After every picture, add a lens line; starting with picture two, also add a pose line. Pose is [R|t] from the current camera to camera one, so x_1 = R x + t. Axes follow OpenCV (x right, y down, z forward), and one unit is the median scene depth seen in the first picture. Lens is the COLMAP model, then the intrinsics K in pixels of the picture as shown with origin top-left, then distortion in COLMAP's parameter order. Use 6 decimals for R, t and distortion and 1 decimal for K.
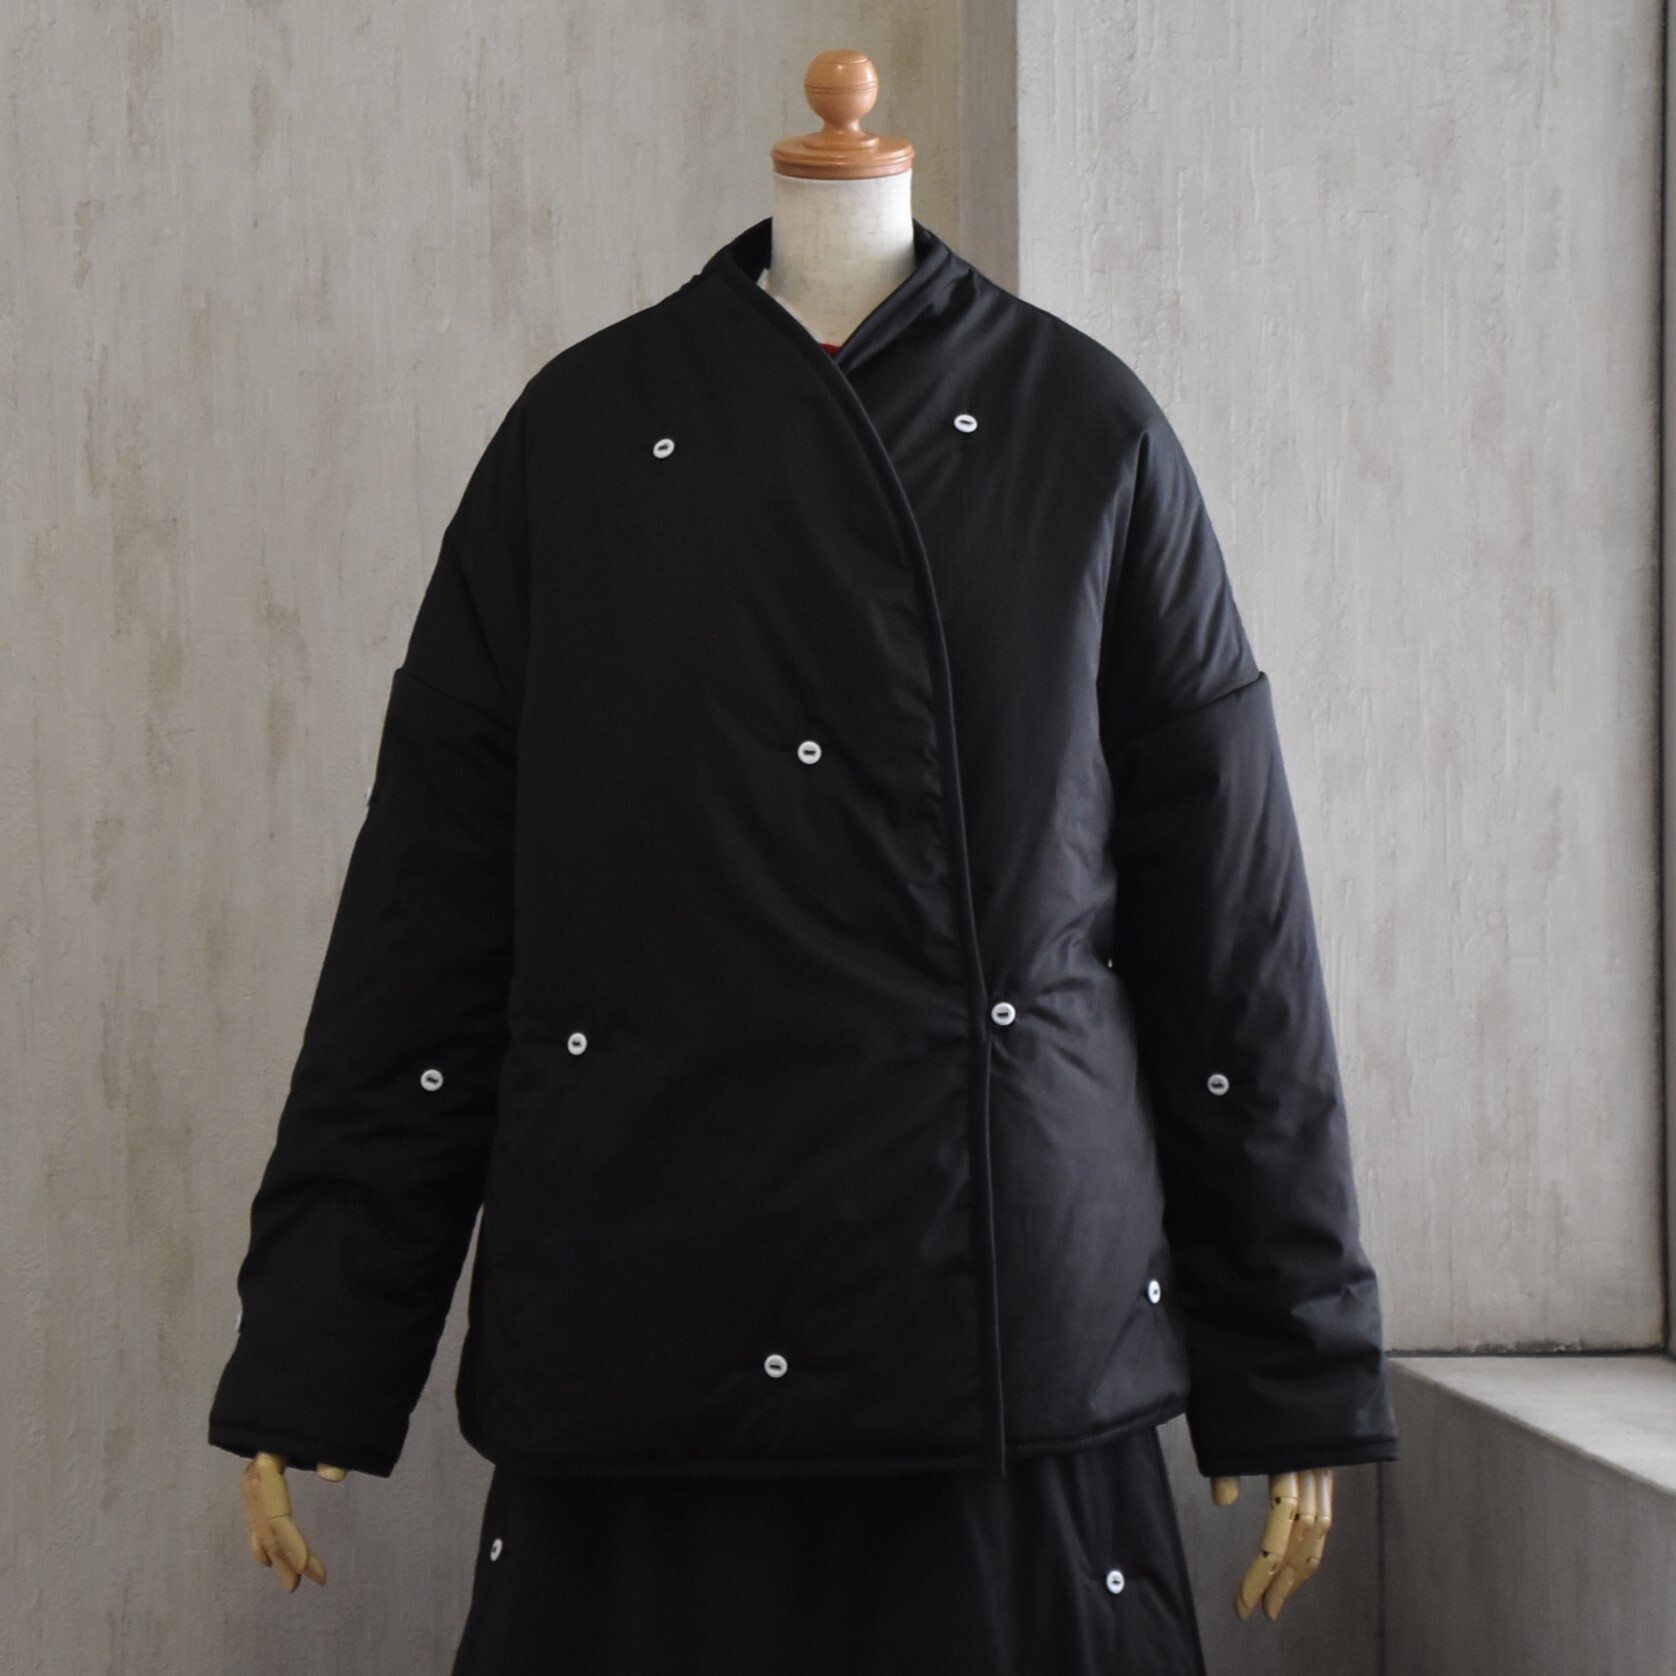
lens RADIAL K [[5605.6, 0, 894.6], [0, 5605.6, 856.5], [0, 0, 1]] dist [0.428278, -0.301338]
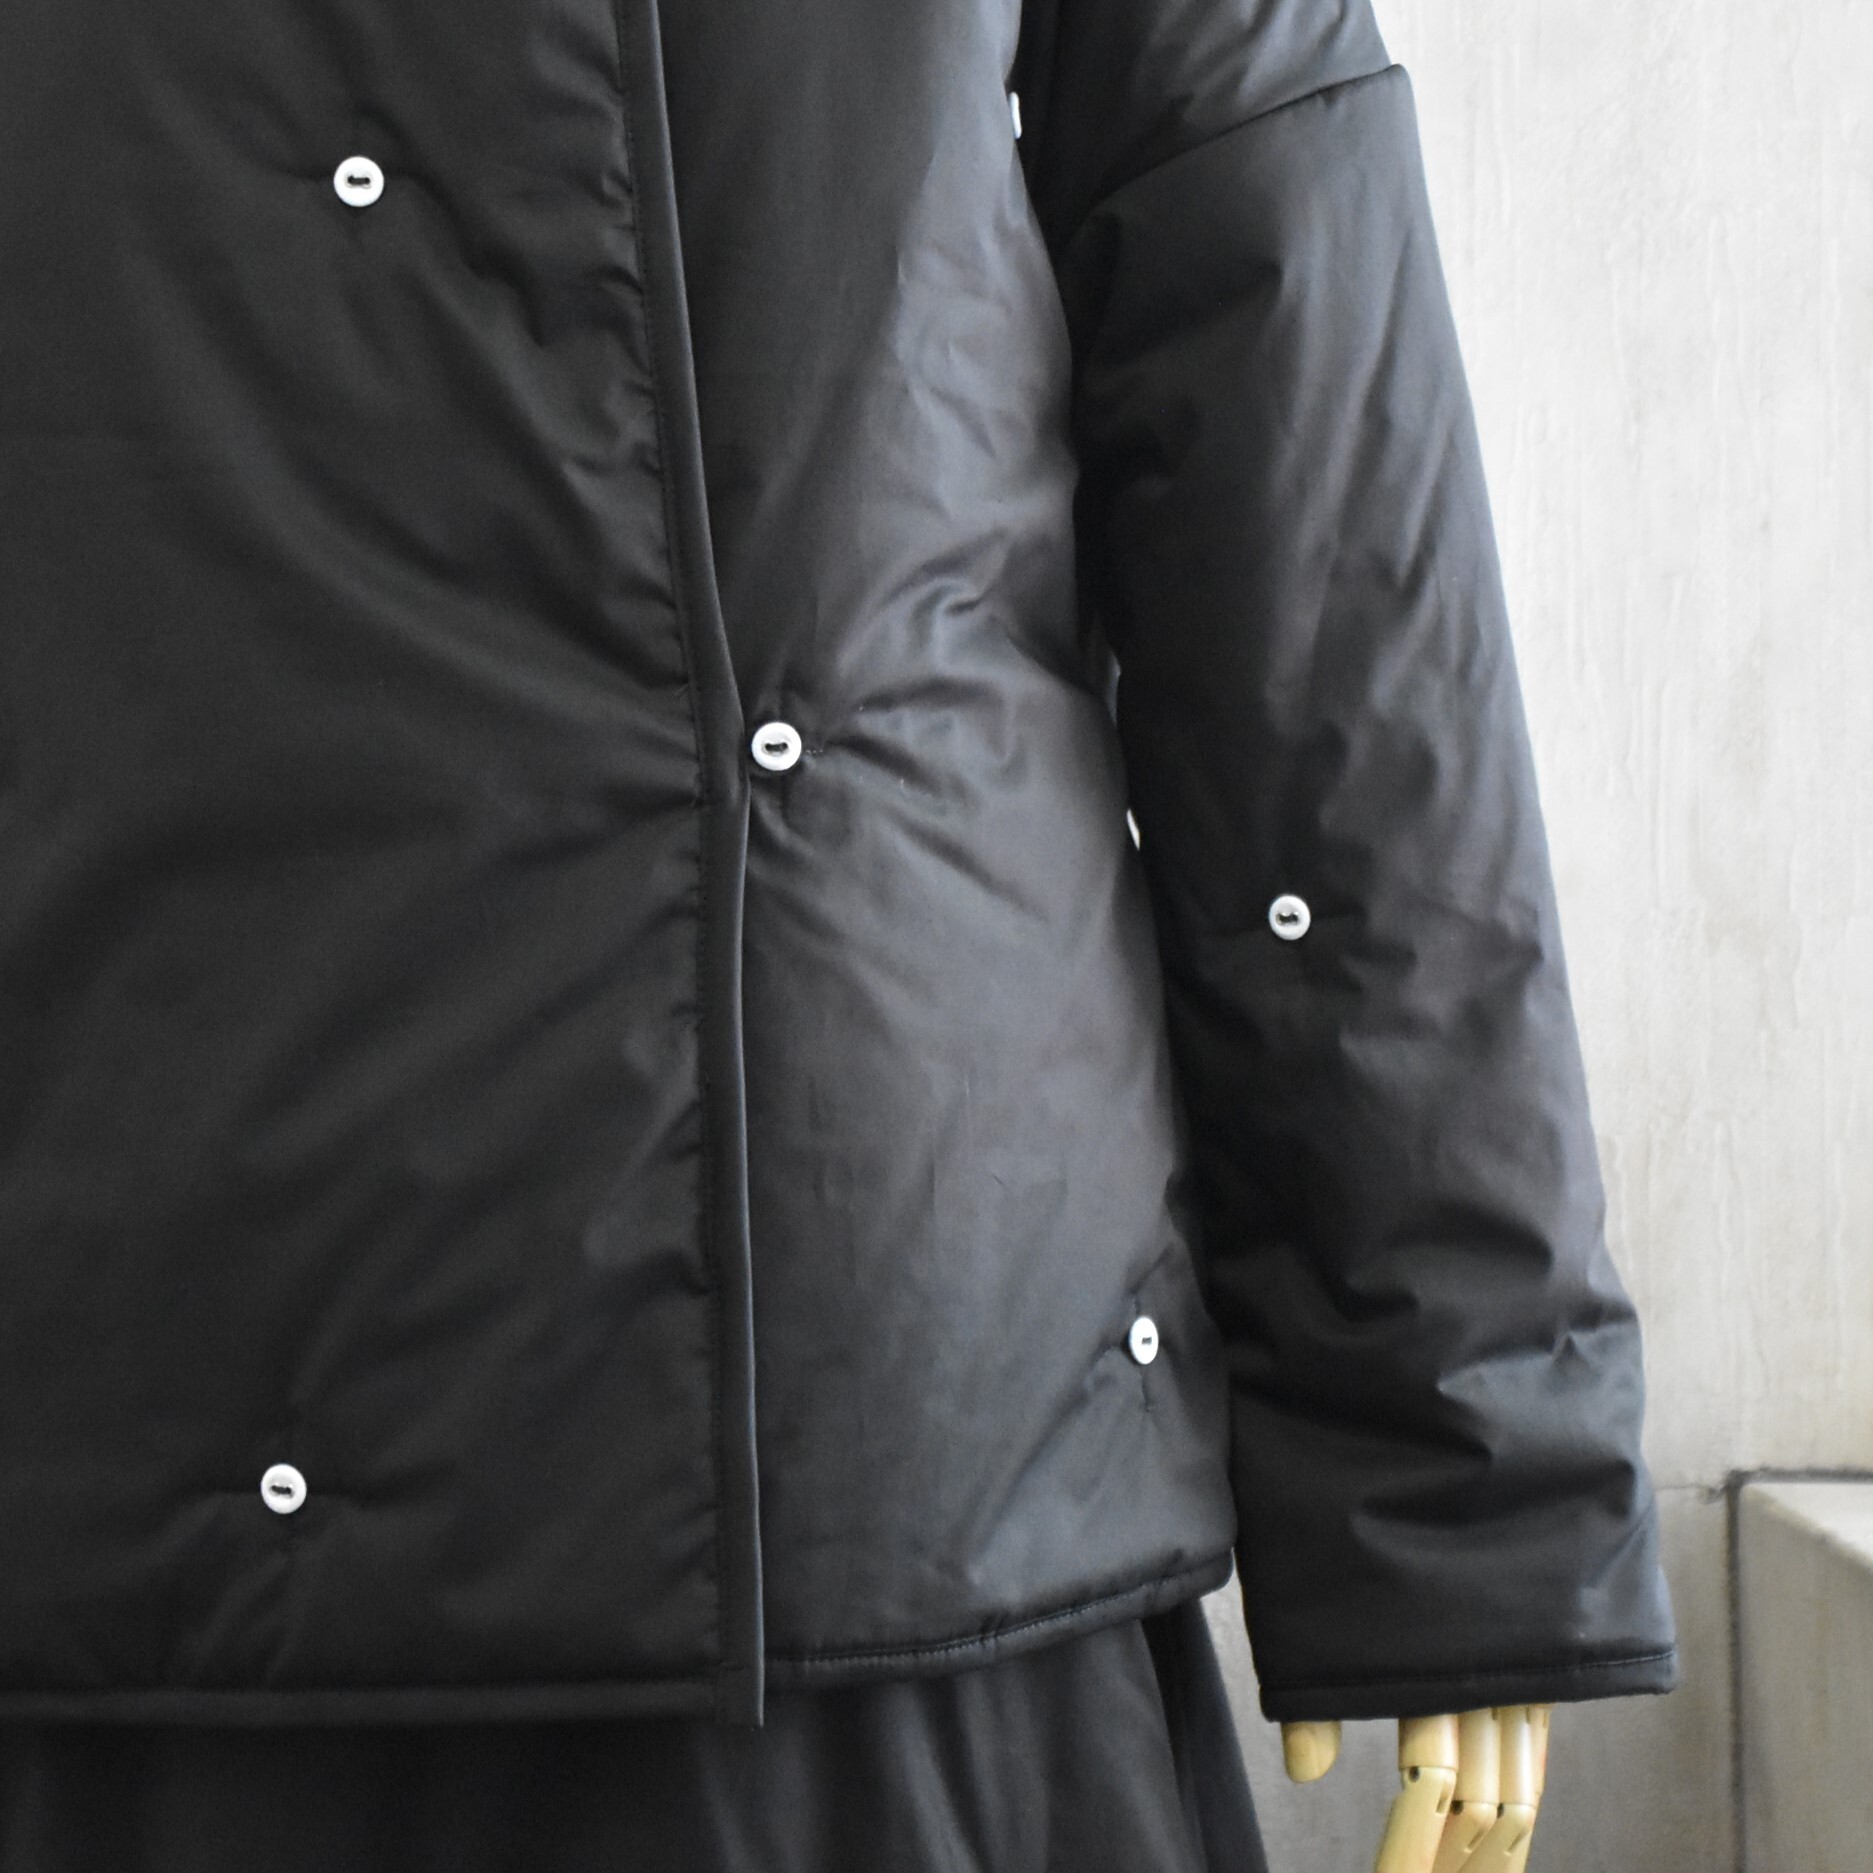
lens RADIAL K [[6857.1, 0, 937.5], [0, 6857.1, 982.9], [0, 0, 1]] dist [0.509822, 1.279815]
pose [[0.996155, 0.003214, -0.087553, 0.080129], [-0.001671, 0.999842, 0.017691, 0.036261], [0.087596, -0.017477, 0.996003, 0.411296]]
